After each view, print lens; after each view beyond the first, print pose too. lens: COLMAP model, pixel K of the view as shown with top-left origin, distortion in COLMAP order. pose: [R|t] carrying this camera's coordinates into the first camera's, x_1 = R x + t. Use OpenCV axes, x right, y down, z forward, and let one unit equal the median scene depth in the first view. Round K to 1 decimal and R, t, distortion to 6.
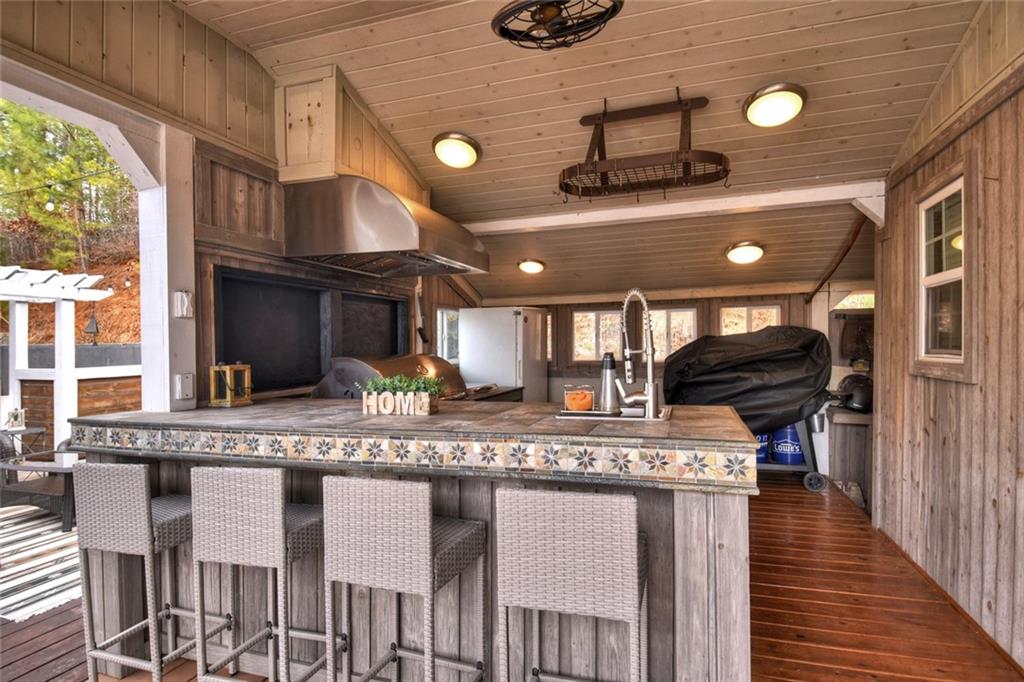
lens RADIAL K [[541.5, 0, 512.0], [0, 541.5, 341.0], [0, 0, 1]] dist [0.002862, -0.022506]
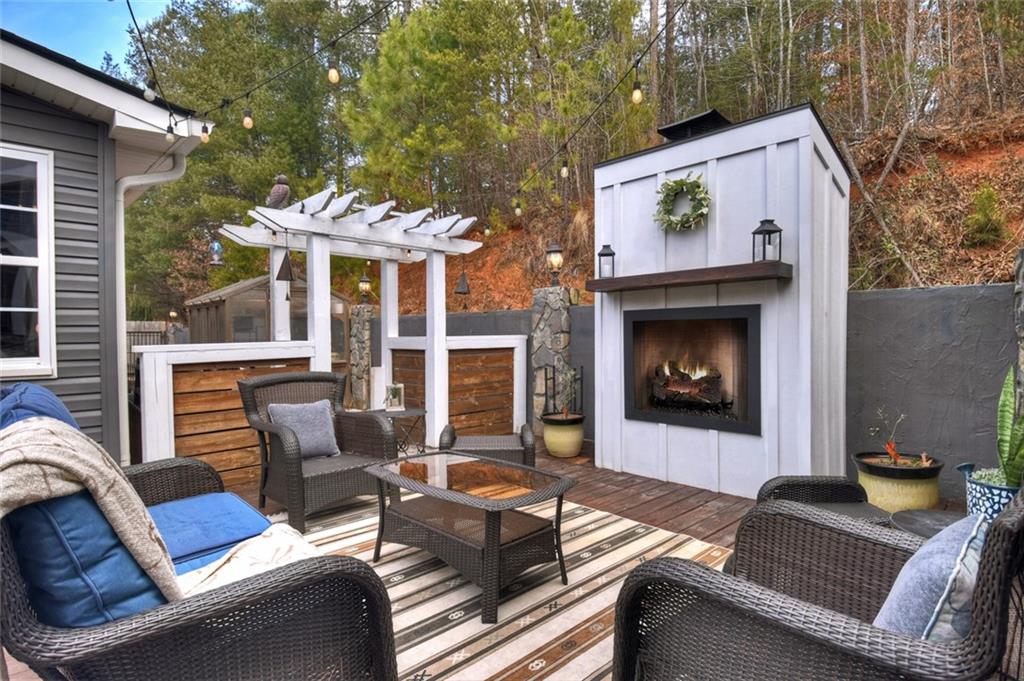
lens RADIAL K [[541.5, 0, 512.0], [0, 541.5, 340.5], [0, 0, 1]] dist [0.002862, -0.022506]
pose [[0.878039, 0.007398, -0.478533, -0.330213], [0.002587, 0.999793, 0.020204, 0.041382], [0.478583, -0.018978, 0.877837, 0.322901]]
